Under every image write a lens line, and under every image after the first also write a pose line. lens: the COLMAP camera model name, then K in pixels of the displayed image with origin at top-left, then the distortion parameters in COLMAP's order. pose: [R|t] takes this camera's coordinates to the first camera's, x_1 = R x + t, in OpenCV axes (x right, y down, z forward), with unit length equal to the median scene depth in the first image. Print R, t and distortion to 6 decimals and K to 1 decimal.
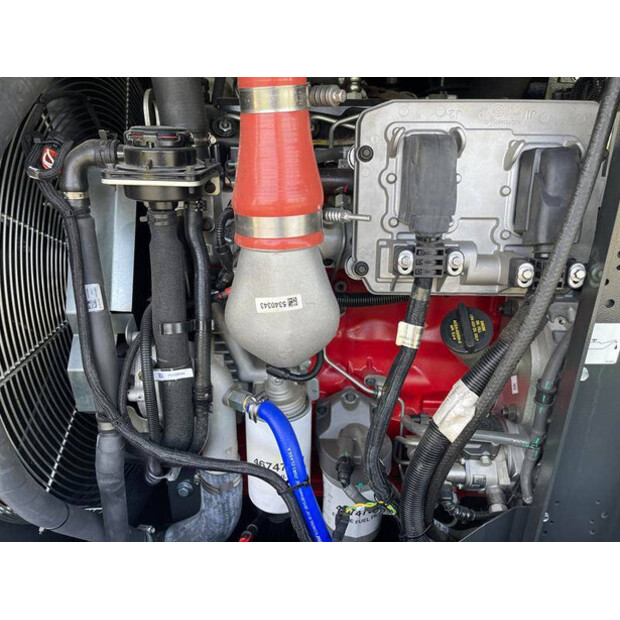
lens RADIAL K [[466.8, 0, 310.0], [0, 466.8, 310.0], [0, 0, 1]] dist [0.035224, -0.073167]
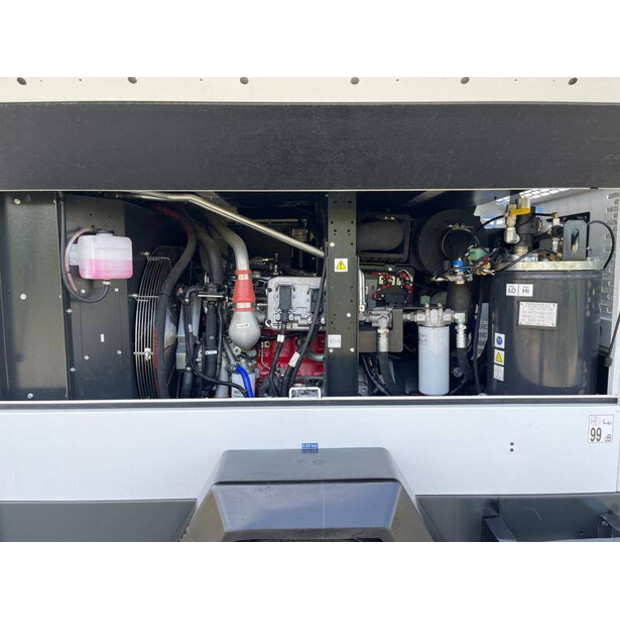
lens RADIAL K [[466.8, 0, 310.0], [0, 466.8, 310.0], [0, 0, 1]] dist [0.035224, -0.073167]
pose [[0.999061, 0.010791, 0.041964, 0.271852], [0.003185, 0.947586, -0.319485, 0.936881], [-0.043212, 0.319319, 0.946662, -2.309116]]
